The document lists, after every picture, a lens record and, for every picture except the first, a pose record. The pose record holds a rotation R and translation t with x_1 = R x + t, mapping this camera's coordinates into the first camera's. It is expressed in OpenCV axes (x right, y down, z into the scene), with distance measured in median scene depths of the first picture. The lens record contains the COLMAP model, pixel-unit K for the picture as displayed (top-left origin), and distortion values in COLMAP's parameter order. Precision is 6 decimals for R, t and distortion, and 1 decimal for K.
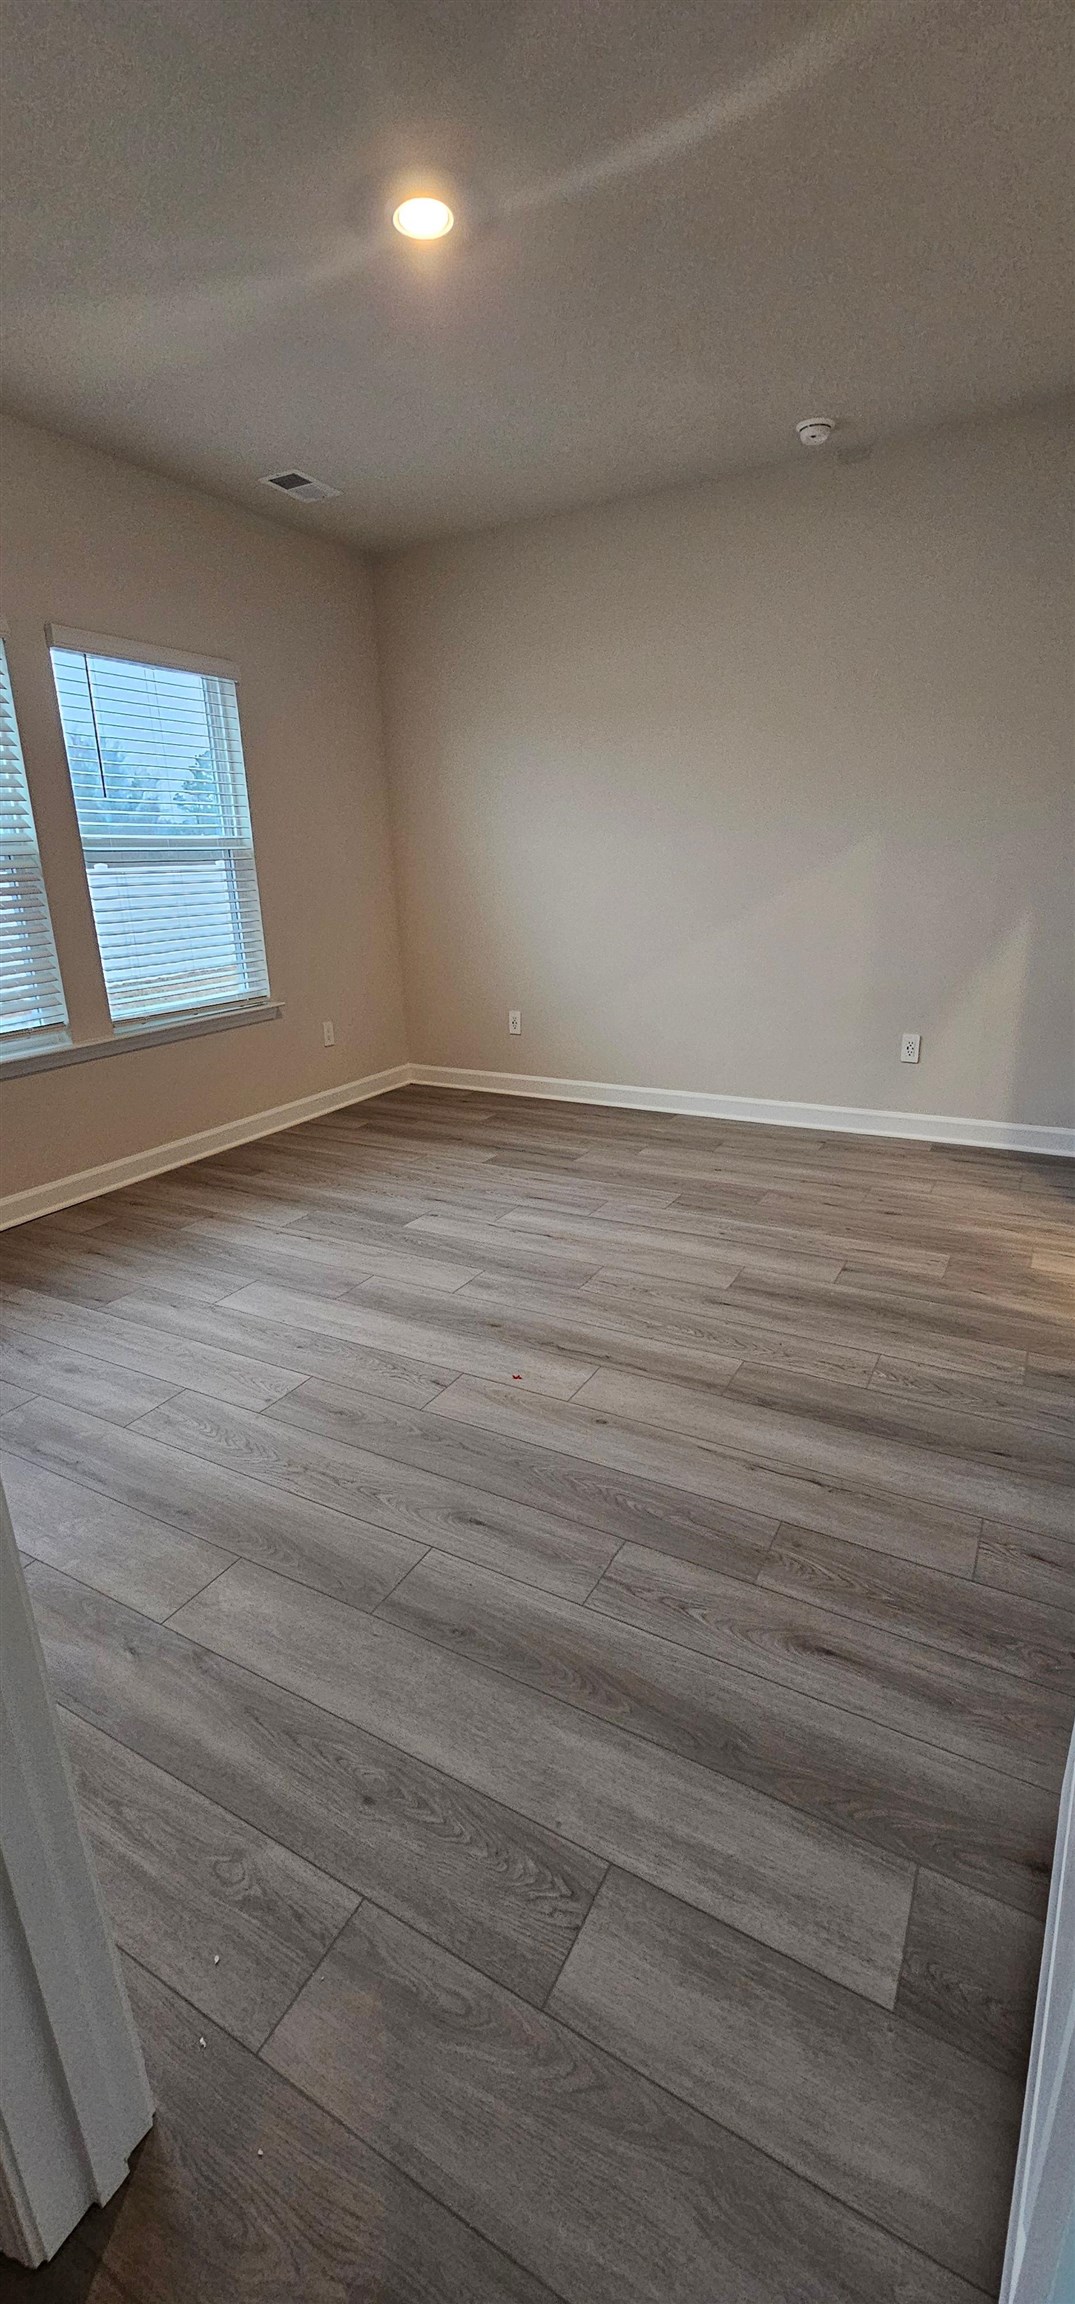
lens RADIAL K [[935.8, 0, 539.6], [0, 935.8, 1141.0], [0, 0, 1]] dist [-0.001054, -0.000423]
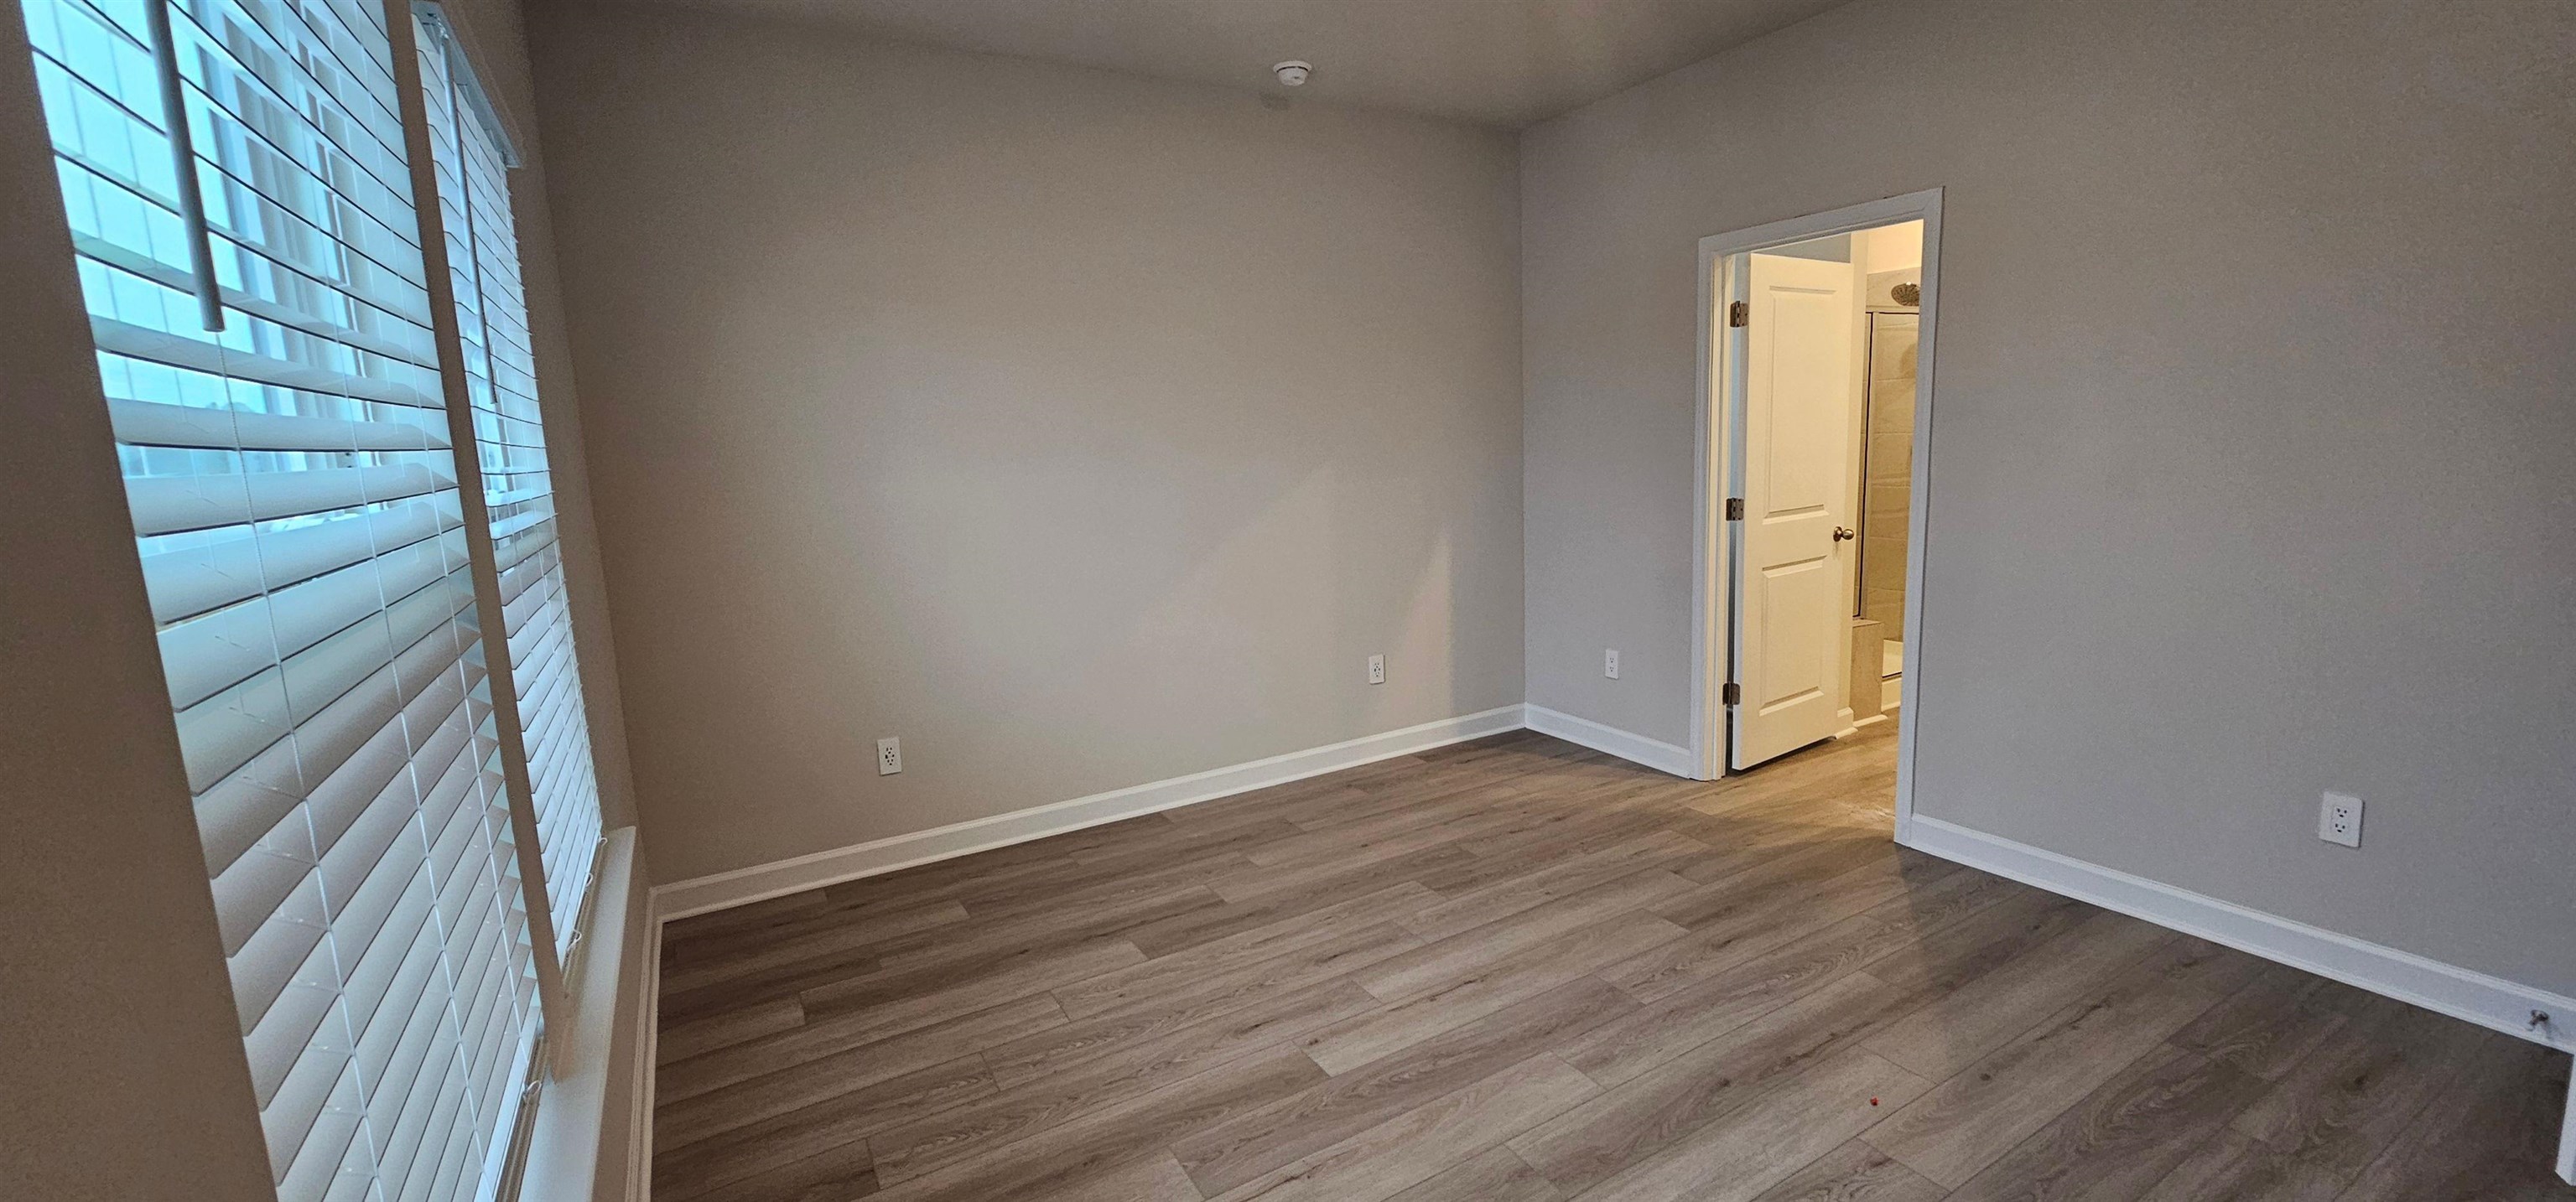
lens RADIAL K [[1046.0, 0, 1295.3], [0, 1046.0, 584.7], [0, 0, 1]] dist [-0.001054, -0.000423]
pose [[0.515672, -0.114289, 0.849129, -0.681343], [0.276013, 0.960388, -0.038358, -0.195000], [-0.811110, 0.254150, 0.526791, 0.543572]]
